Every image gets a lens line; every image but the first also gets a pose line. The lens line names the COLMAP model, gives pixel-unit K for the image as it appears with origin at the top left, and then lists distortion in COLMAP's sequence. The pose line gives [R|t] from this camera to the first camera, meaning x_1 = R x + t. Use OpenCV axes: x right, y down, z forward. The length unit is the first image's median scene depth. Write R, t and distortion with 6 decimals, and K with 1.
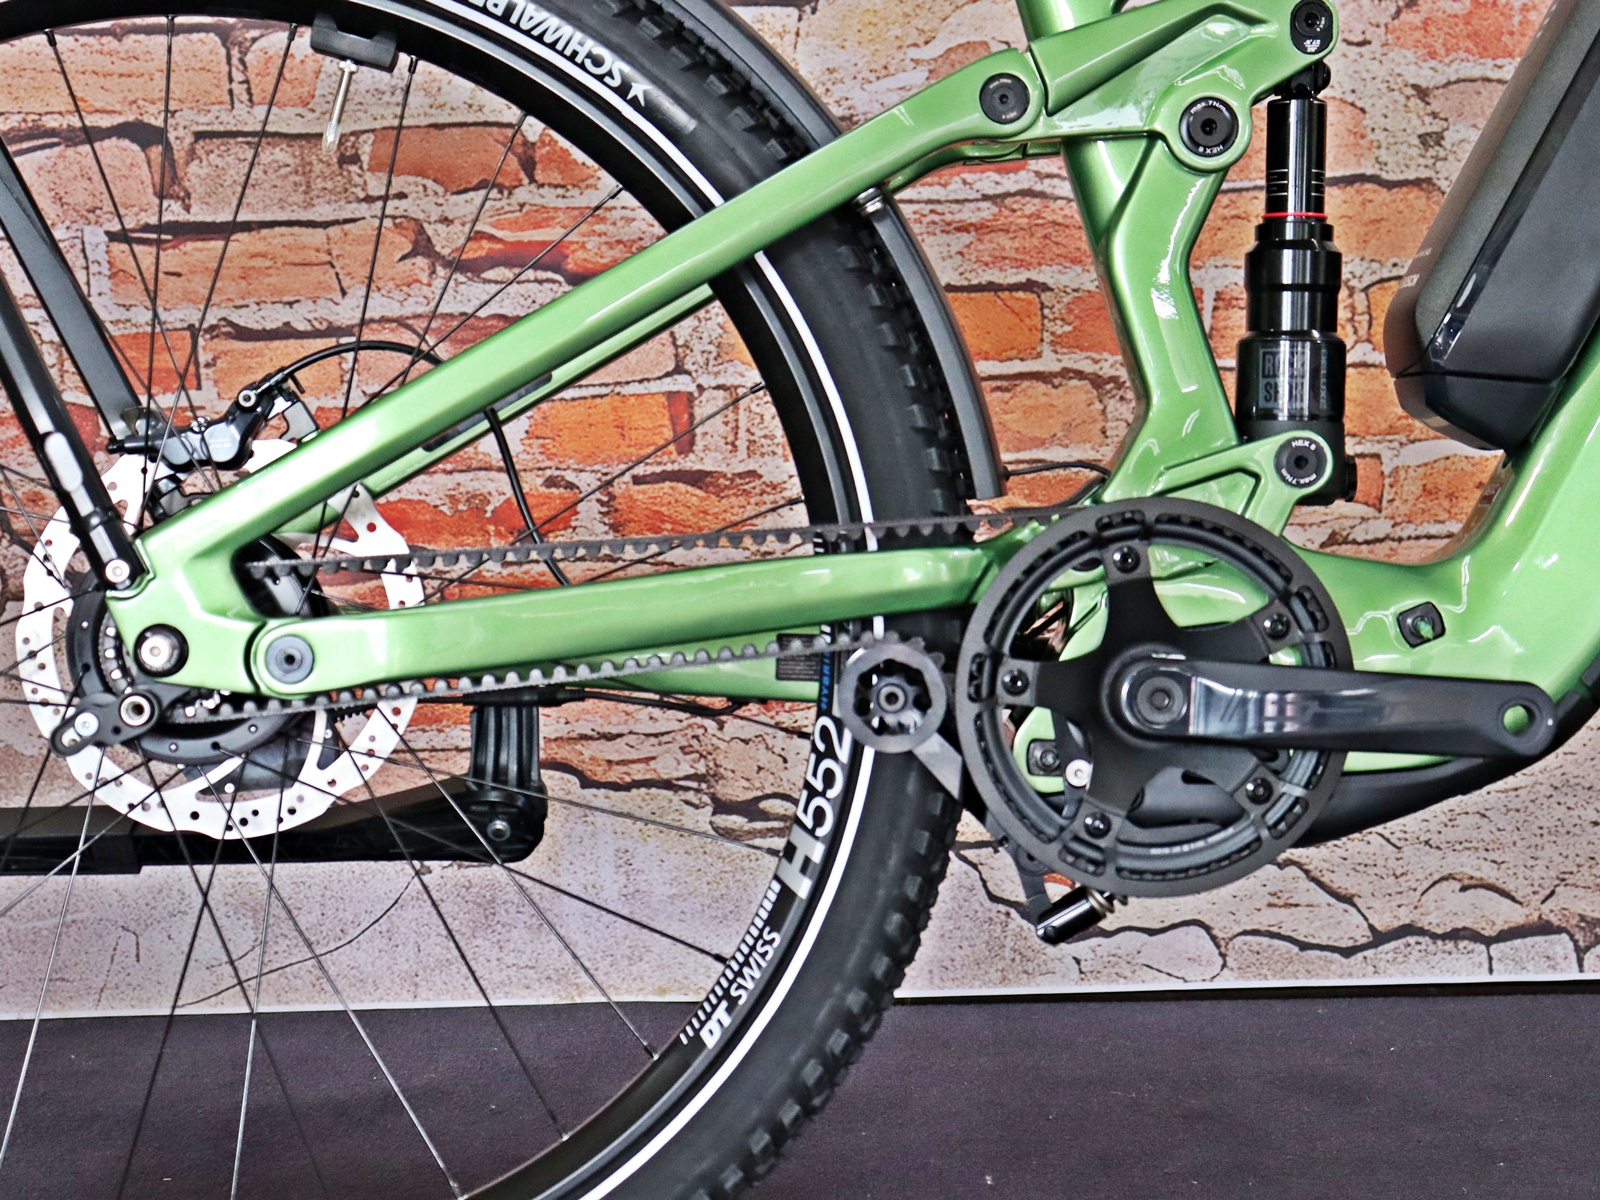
lens RADIAL K [[3107.6, 0, 800.0], [0, 3107.6, 600.0], [0, 0, 1]] dist [0.102169, 0.204321]
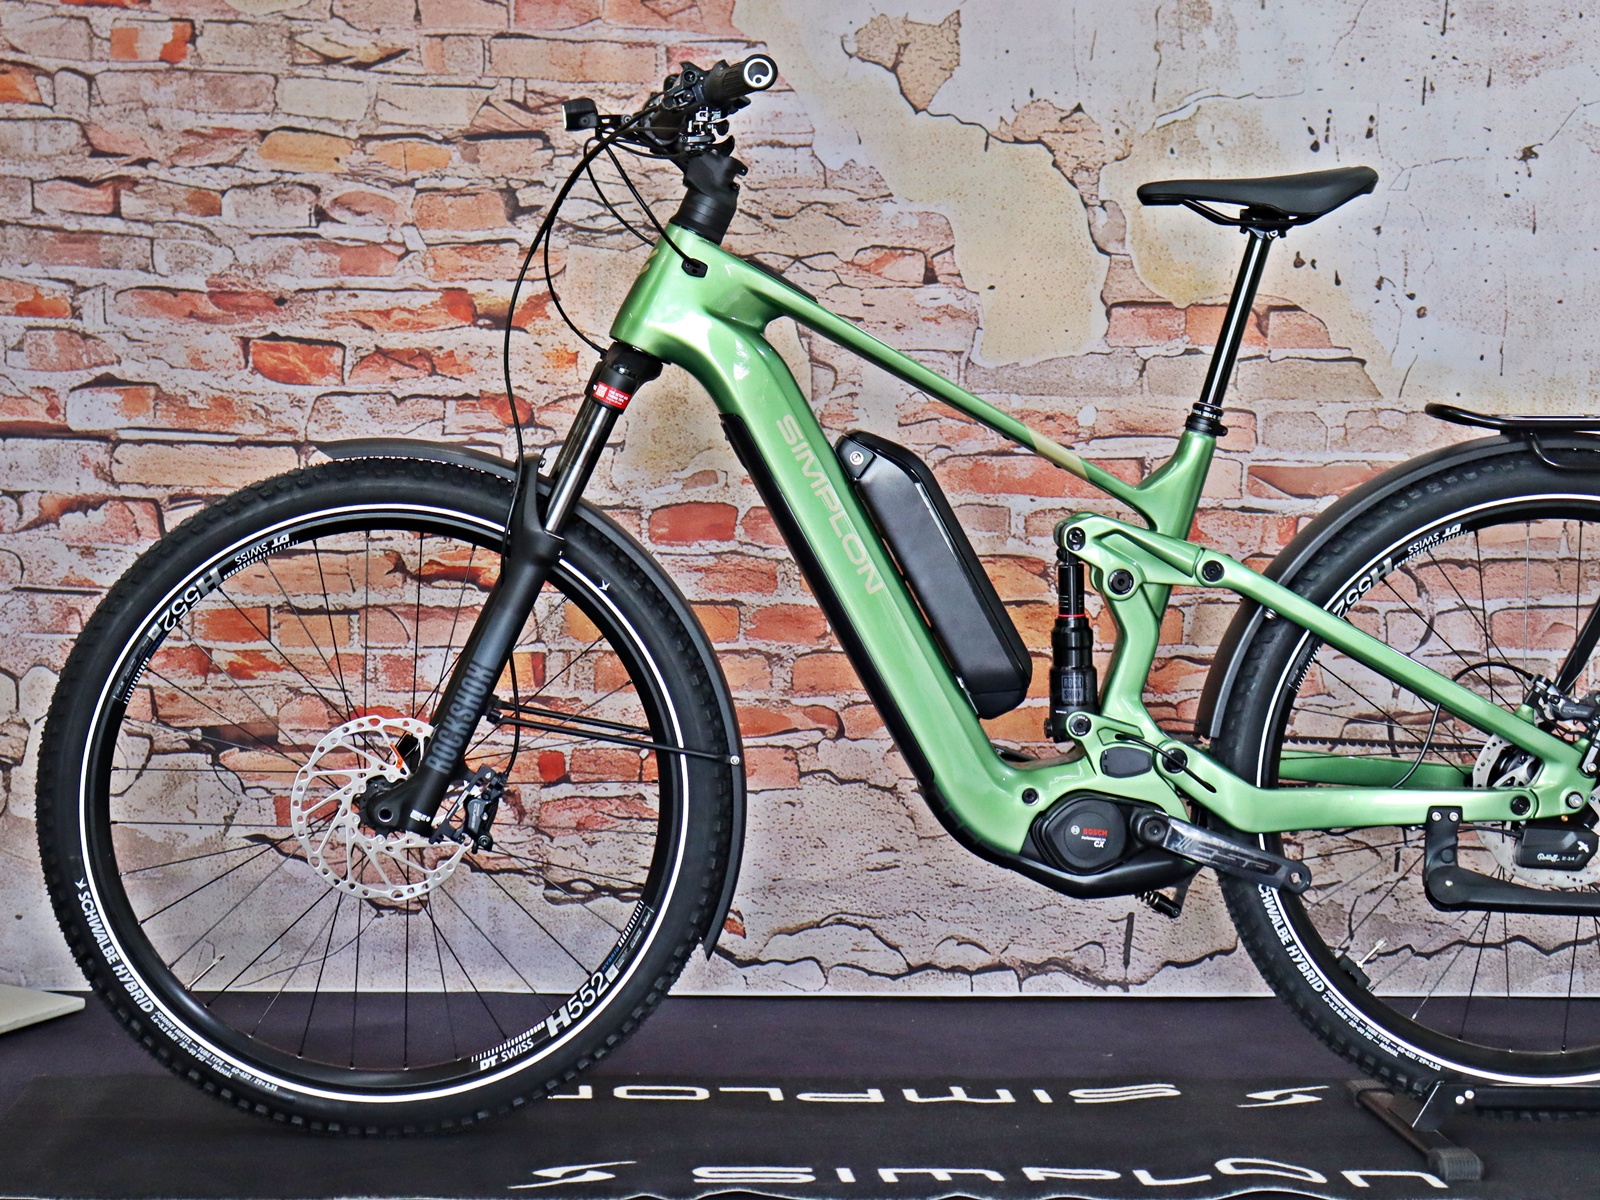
lens RADIAL K [[3380.3, 0, 722.4], [0, 3380.3, 566.6], [0, 0, 1]] dist [0.092844, 0.423648]
pose [[0.995668, 0.042439, 0.082733, -0.096425], [-0.036461, 0.996704, -0.072474, 0.021928], [-0.085536, 0.069143, 0.993933, -0.960991]]
